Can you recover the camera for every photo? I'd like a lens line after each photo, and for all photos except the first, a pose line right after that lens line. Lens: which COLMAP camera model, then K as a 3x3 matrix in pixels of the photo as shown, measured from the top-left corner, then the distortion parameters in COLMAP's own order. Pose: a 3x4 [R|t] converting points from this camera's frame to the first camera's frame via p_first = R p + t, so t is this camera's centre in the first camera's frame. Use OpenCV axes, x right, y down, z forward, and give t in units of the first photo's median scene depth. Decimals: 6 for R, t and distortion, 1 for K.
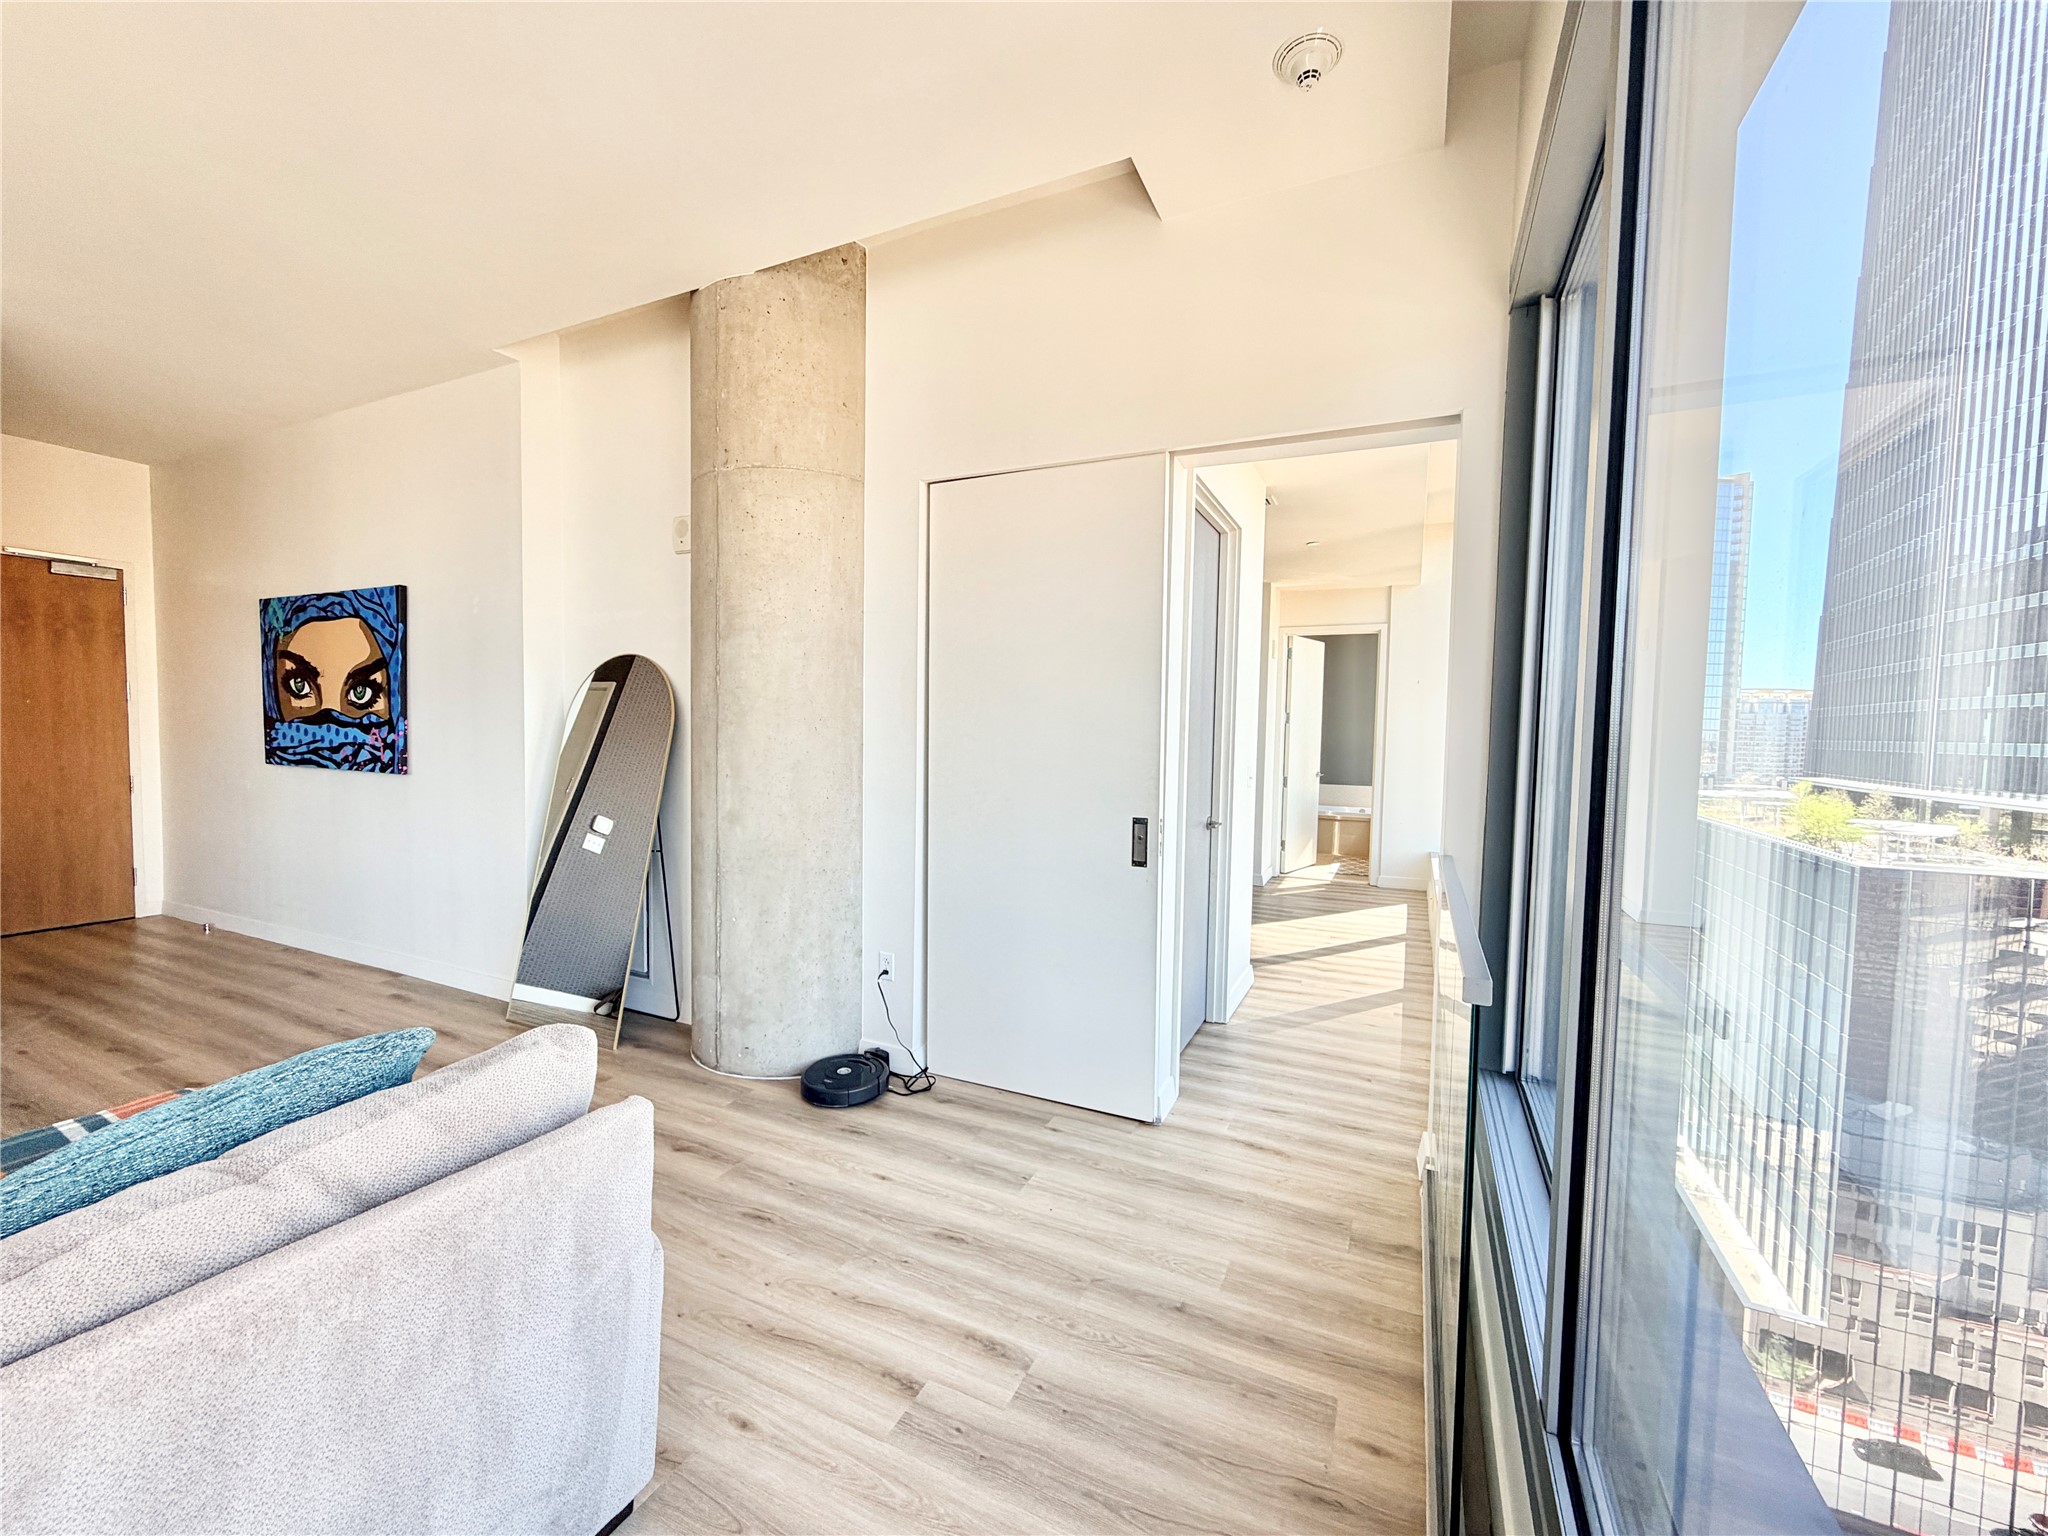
lens RADIAL K [[816.3, 0, 1018.7], [0, 816.3, 770.6], [0, 0, 1]] dist [-0.001881, 0.000603]
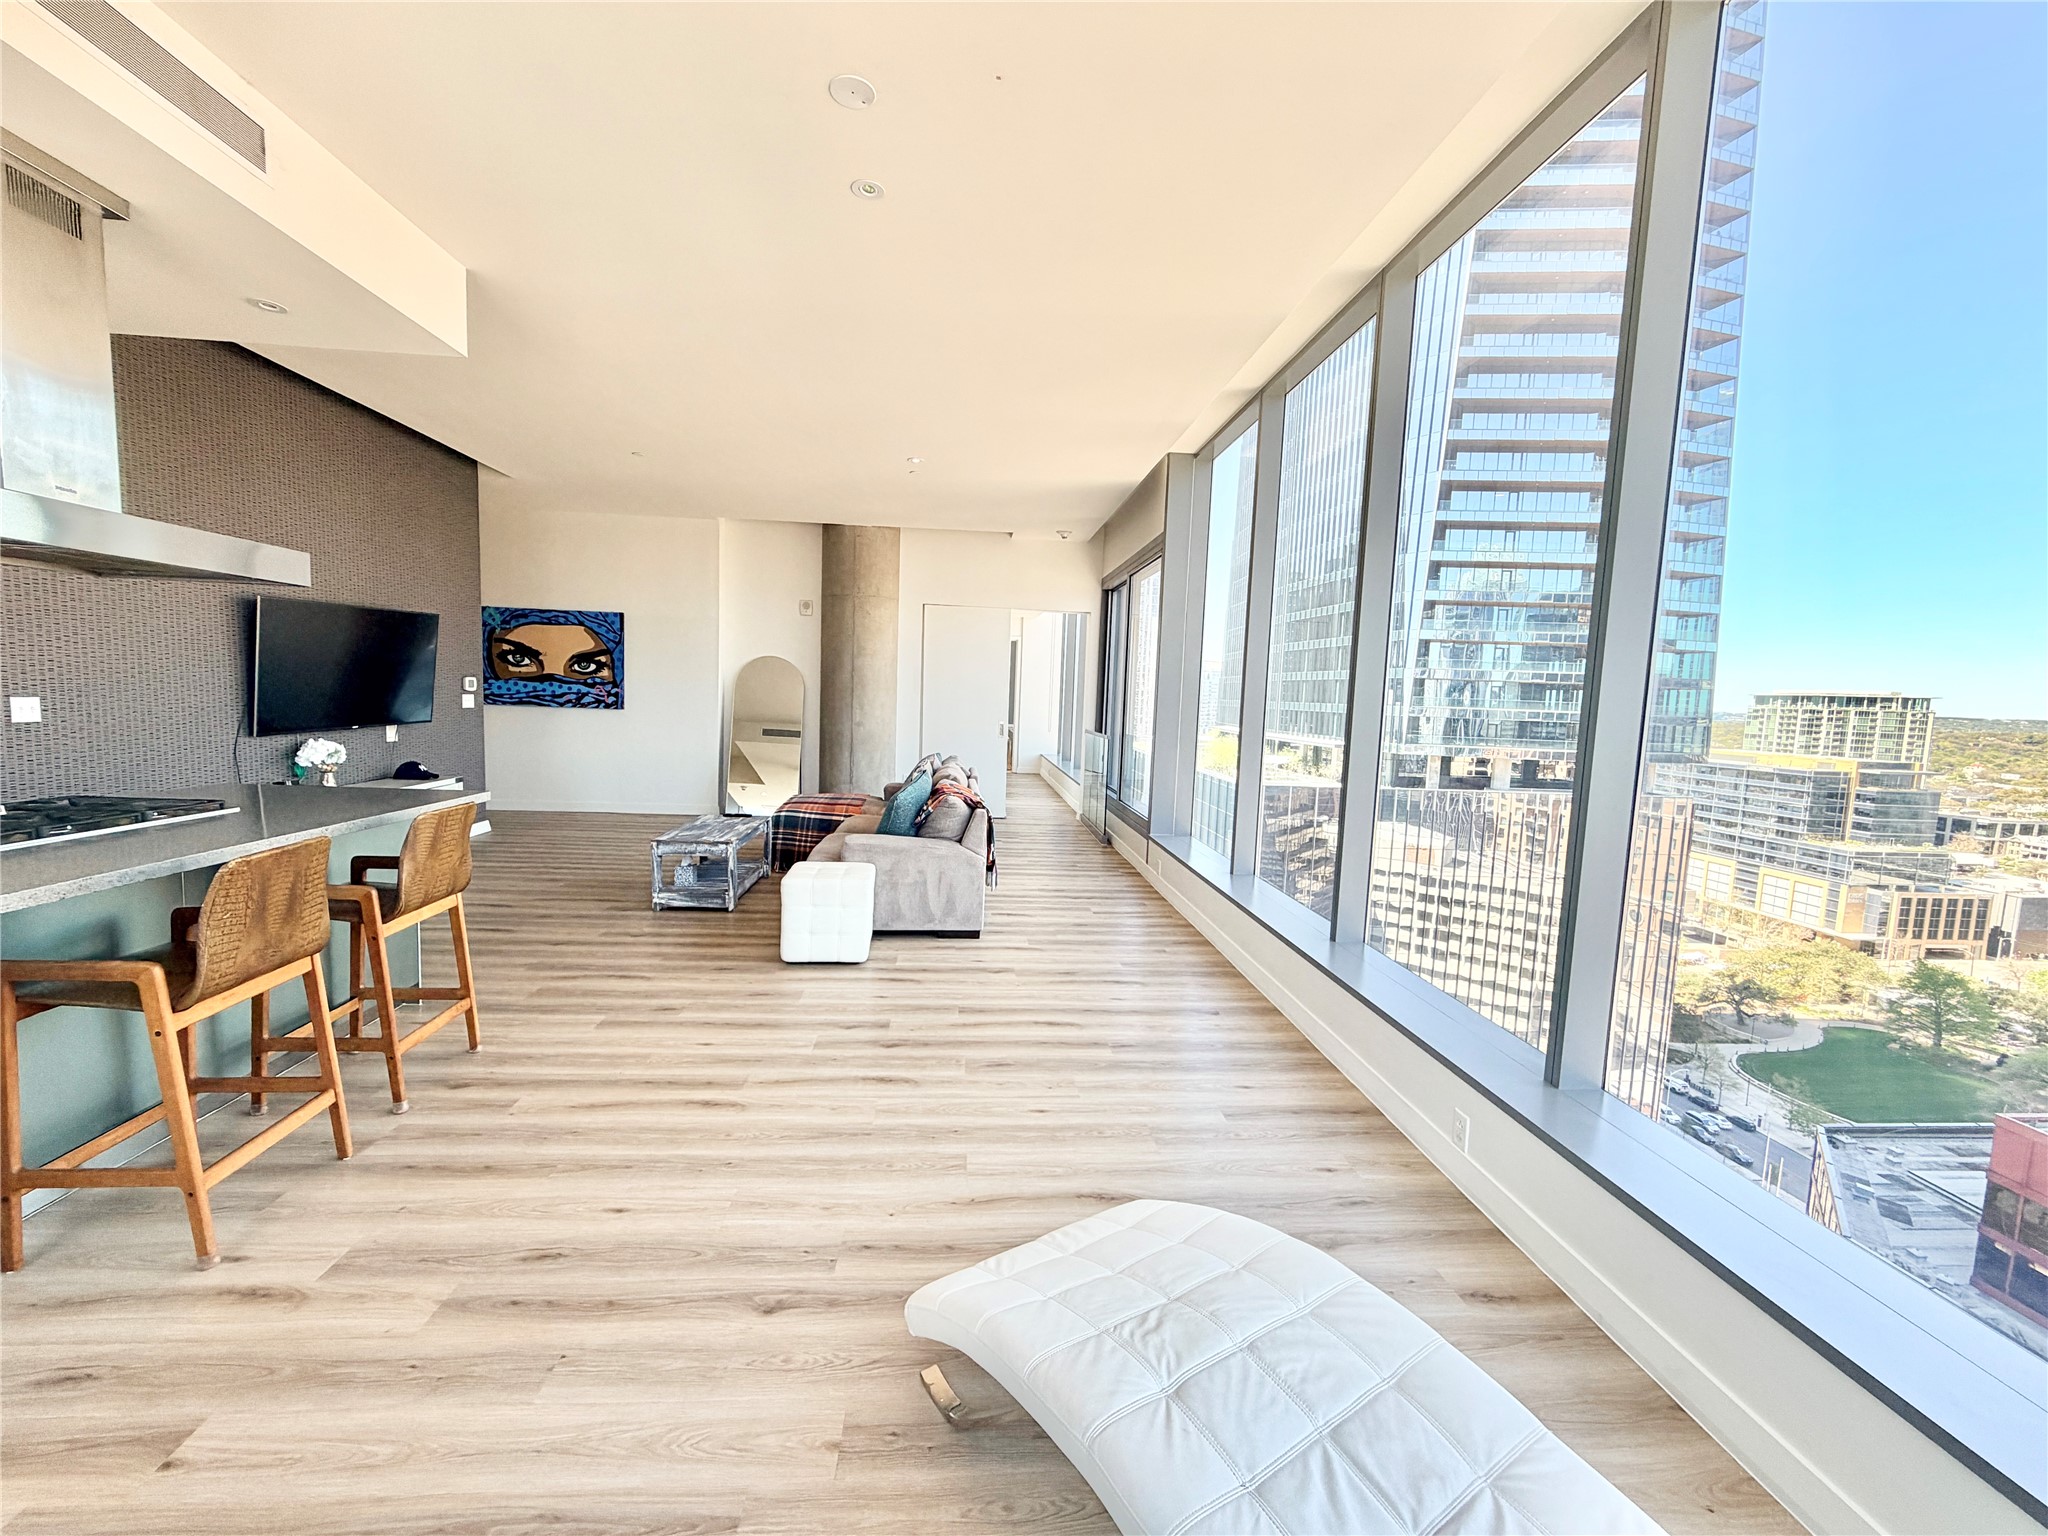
lens RADIAL K [[816.3, 0, 1020.0], [0, 816.3, 772.1], [0, 0, 1]] dist [-0.001881, 0.000603]
pose [[0.864914, -0.033772, 0.500783, -0.889514], [0.004186, 0.998184, 0.060087, 0.040083], [-0.501903, -0.049874, 0.863485, -1.149362]]
